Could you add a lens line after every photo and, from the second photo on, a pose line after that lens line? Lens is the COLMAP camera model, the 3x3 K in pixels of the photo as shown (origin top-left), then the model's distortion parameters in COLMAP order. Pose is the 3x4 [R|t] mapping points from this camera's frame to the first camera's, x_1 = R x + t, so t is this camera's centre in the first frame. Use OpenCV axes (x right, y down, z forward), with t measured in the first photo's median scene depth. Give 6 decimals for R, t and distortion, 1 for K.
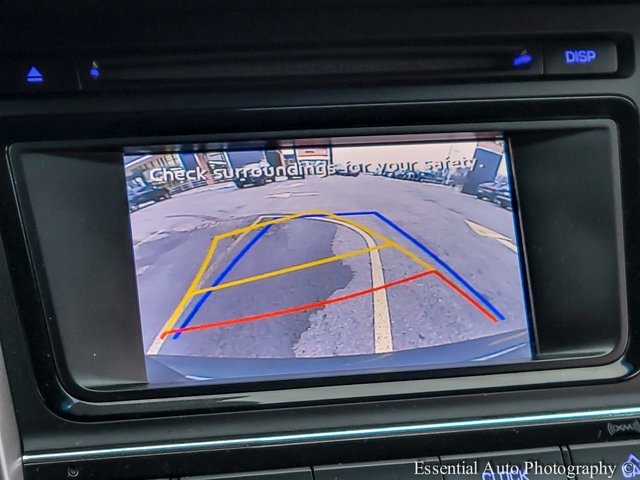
lens RADIAL K [[967.2, 0, 320.0], [0, 967.2, 240.0], [0, 0, 1]] dist [0.041526, 0.002537]
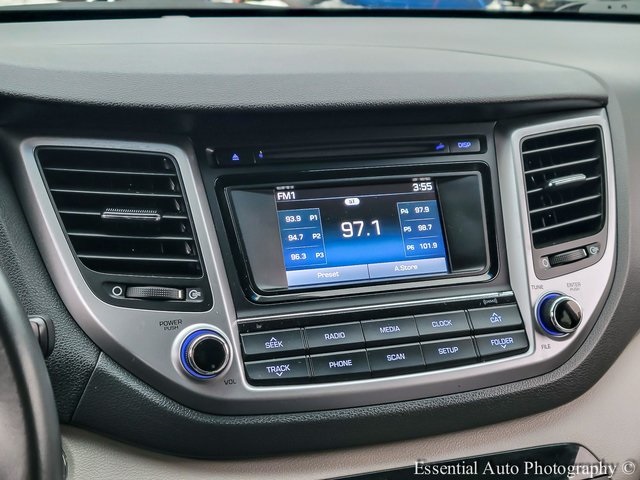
lens RADIAL K [[967.2, 0, 320.0], [0, 967.2, 240.0], [0, 0, 1]] dist [0.041526, 0.002537]
pose [[0.994023, -0.027867, 0.105551, -0.337535], [0.036674, 0.995921, -0.082439, 0.223531], [-0.102823, 0.085817, 0.990991, -1.285447]]
